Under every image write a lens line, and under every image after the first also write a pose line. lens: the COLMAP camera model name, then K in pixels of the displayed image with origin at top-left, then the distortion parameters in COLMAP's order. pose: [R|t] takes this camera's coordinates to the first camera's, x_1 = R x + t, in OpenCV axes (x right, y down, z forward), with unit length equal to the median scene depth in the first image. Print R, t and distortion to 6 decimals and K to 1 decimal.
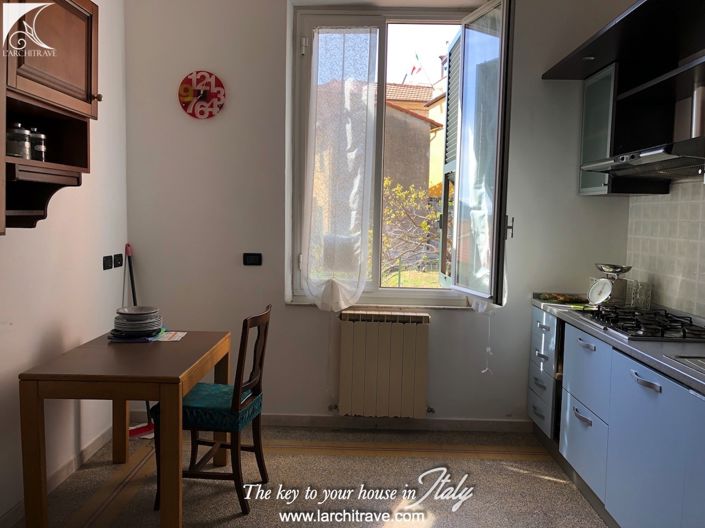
lens RADIAL K [[582.2, 0, 351.3], [0, 582.2, 259.8], [0, 0, 1]] dist [0.049466, -0.022825]
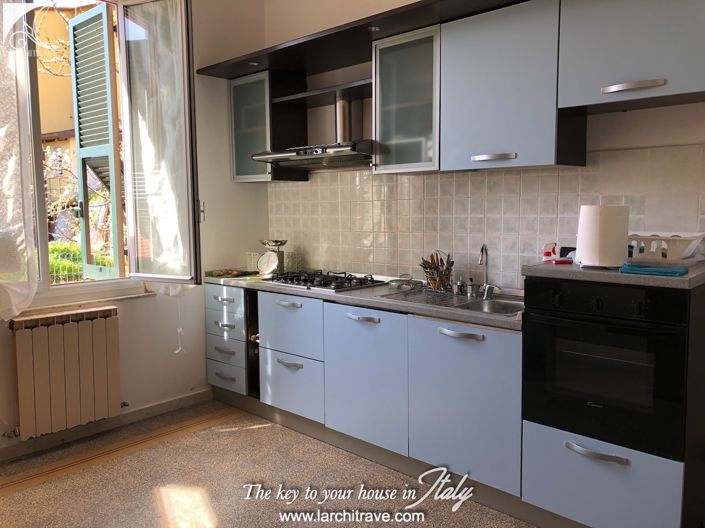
lens RADIAL K [[582.2, 0, 347.9], [0, 582.2, 264.5], [0, 0, 1]] dist [0.049466, -0.022825]
pose [[0.679999, -0.102368, 0.726032, -0.312860], [0.082790, 0.994593, 0.062693, -0.003141], [-0.728524, 0.017477, 0.684797, 0.067179]]
